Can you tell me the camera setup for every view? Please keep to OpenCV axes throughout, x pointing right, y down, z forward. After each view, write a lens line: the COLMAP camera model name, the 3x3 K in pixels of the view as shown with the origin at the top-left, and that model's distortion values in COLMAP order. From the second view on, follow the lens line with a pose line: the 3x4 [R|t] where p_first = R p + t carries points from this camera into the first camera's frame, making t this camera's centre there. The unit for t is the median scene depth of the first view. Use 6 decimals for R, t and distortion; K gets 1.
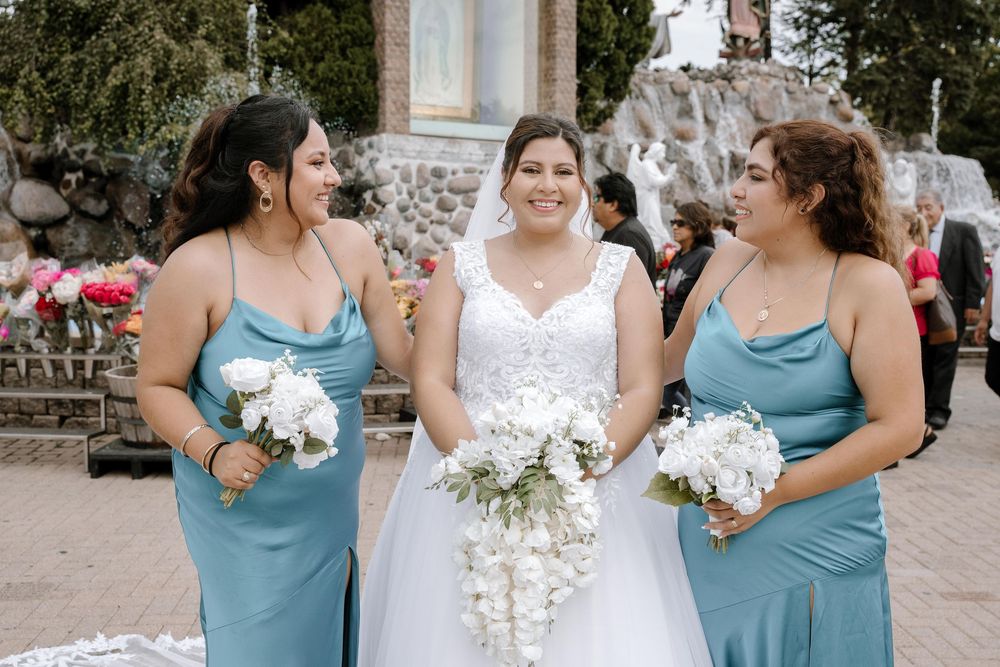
lens RADIAL K [[1173.3, 0, 500.0], [0, 1173.3, 333.5], [0, 0, 1]] dist [-0.015420, 0.283004]
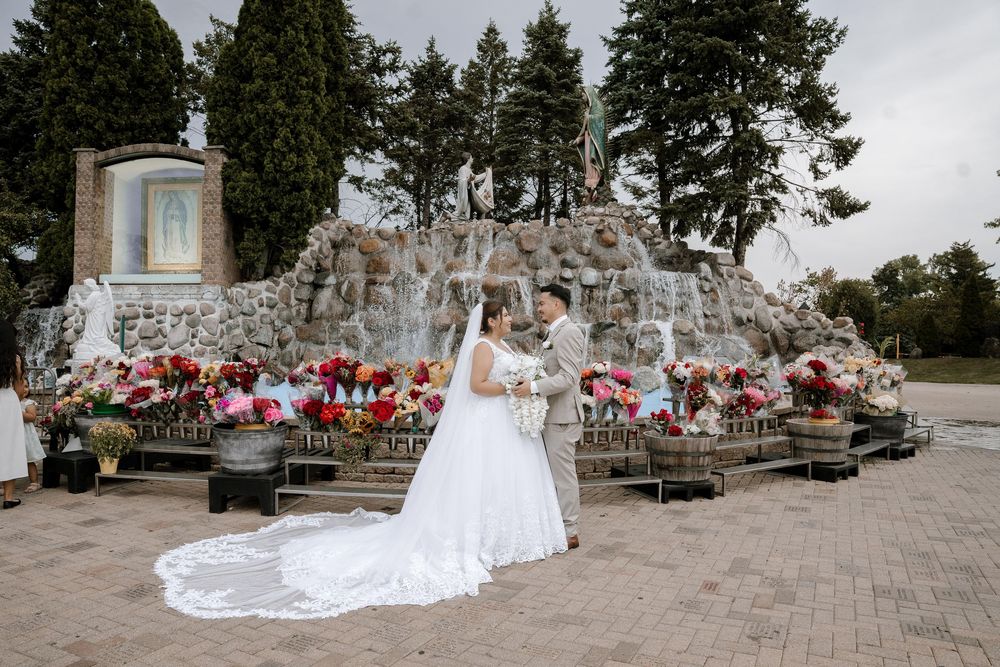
lens RADIAL K [[691.8, 0, 503.5], [0, 691.8, 336.5], [0, 0, 1]] dist [-0.173480, 0.126985]
pose [[0.823823, -0.020473, -0.566478, 0.870131], [-0.039279, 0.994884, -0.093079, -0.040320], [0.565485, 0.098931, 0.818804, 0.598222]]
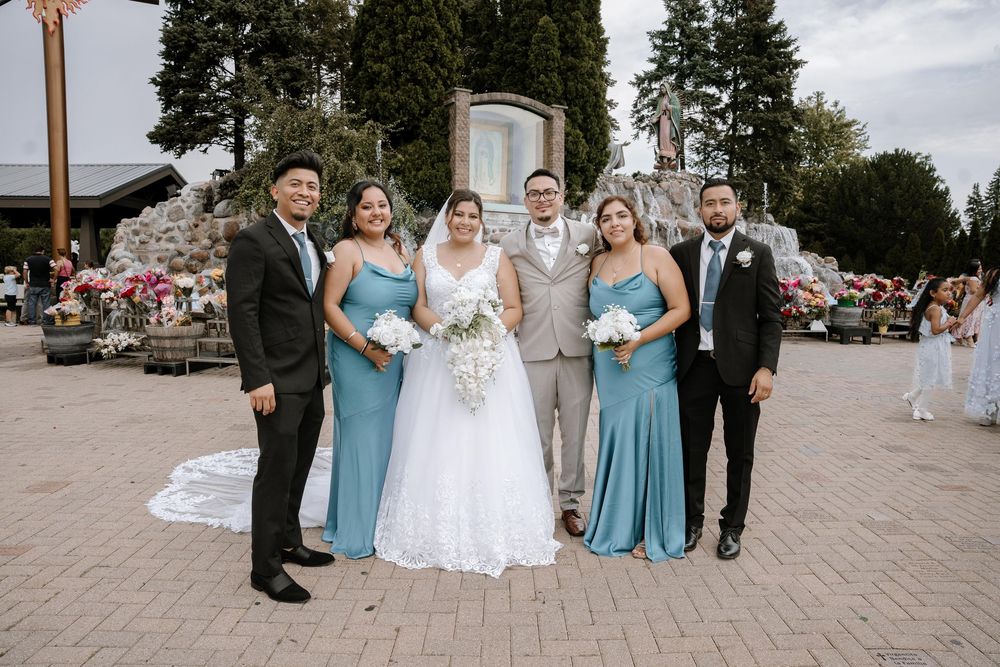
lens RADIAL K [[691.8, 0, 503.5], [0, 691.8, 336.5], [0, 0, 1]] dist [-0.173480, 0.126985]
pose [[0.998278, 0.009096, -0.057945, 0.038247], [-0.008575, 0.999921, 0.009230, 0.013348], [0.058024, -0.008717, 0.998277, -0.047137]]
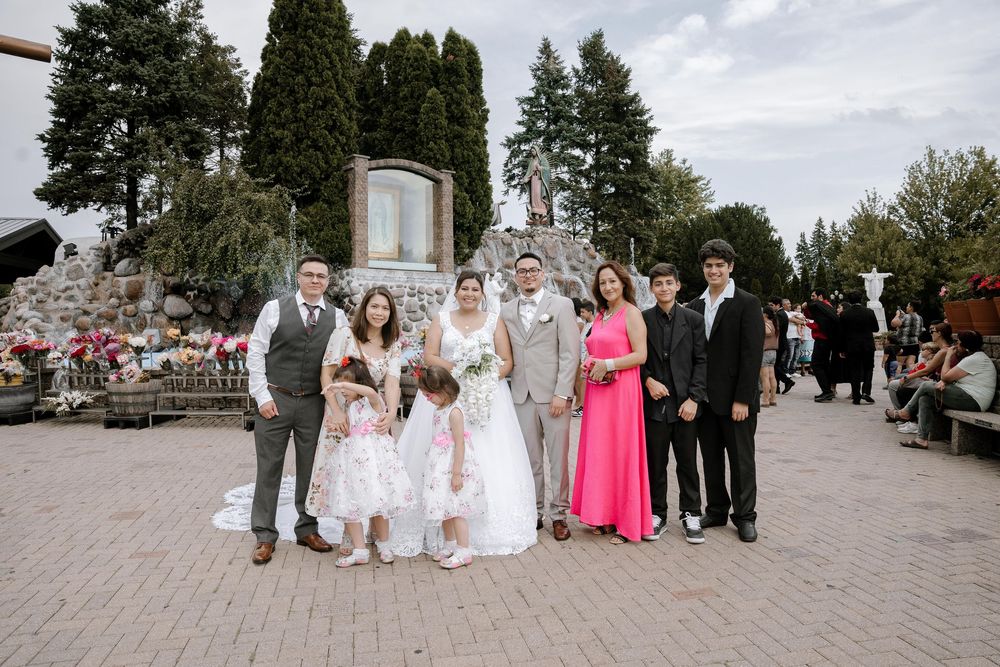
lens RADIAL K [[702.2, 0, 500.4], [0, 702.2, 335.9], [0, 0, 1]] dist [-0.173473, 0.125976]
pose [[0.989845, -0.020031, 0.140730, -0.025598], [0.028978, 0.997667, -0.061816, 0.016986], [-0.139164, 0.065266, 0.988116, -0.143273]]
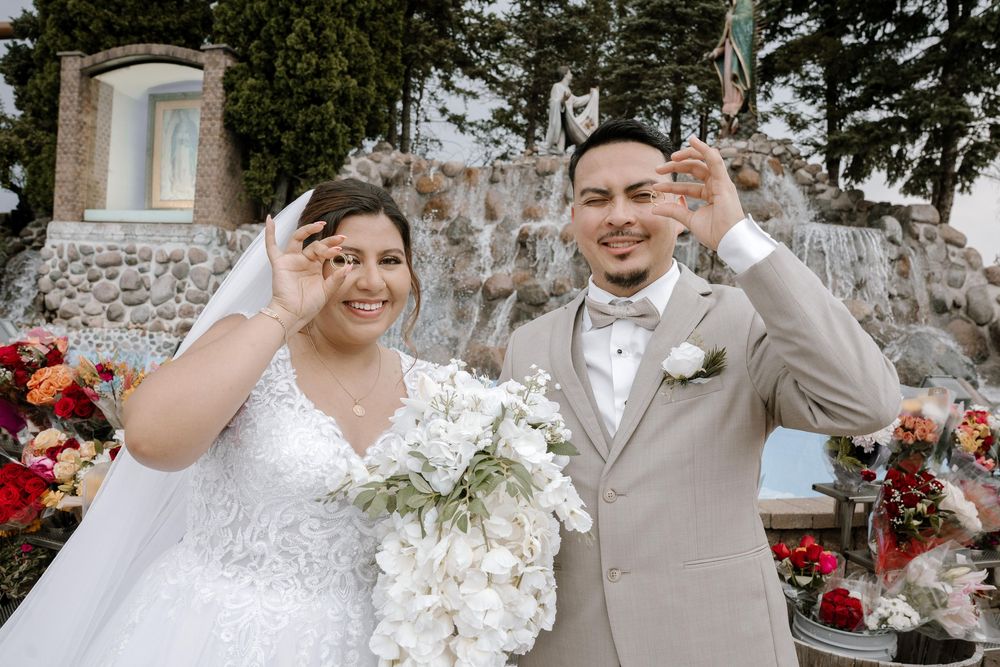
lens RADIAL K [[705.2, 0, 503.4], [0, 705.2, 332.5], [0, 0, 1]] dist [-0.174996, 0.130268]
pose [[0.691401, 0.045176, -0.721057, 0.771534], [-0.106636, 0.993493, -0.040005, -0.070673], [0.714558, 0.104550, 0.691720, 0.843841]]
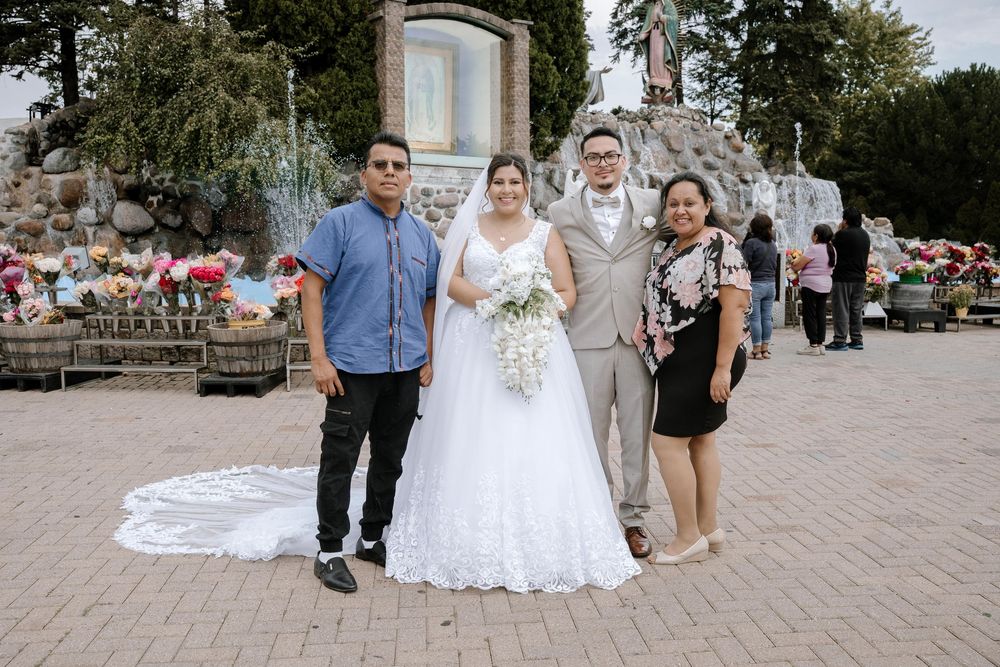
lens RADIAL K [[968.6, 0, 495.1], [0, 968.6, 333.0], [0, 0, 1]] dist [-0.085824, 0.234510]
pose [[0.999743, -0.011762, 0.019393, 0.001773], [0.011645, 0.999913, 0.006122, 0.017074], [-0.019463, -0.005895, 0.999793, -0.100499]]
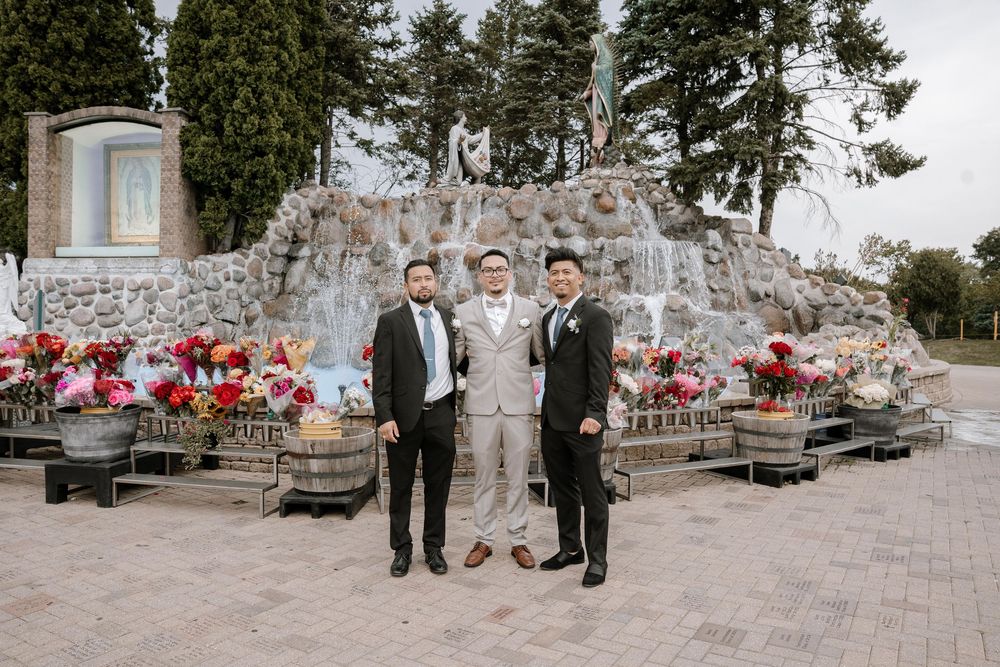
lens RADIAL K [[744.6, 0, 502.3], [0, 744.6, 331.9], [0, 0, 1]] dist [-0.159173, 0.148413]
pose [[0.772790, -0.002574, -0.634657, 0.937706], [-0.048901, 0.996777, -0.063588, -0.046881], [0.632775, 0.080175, 0.770174, 0.676163]]
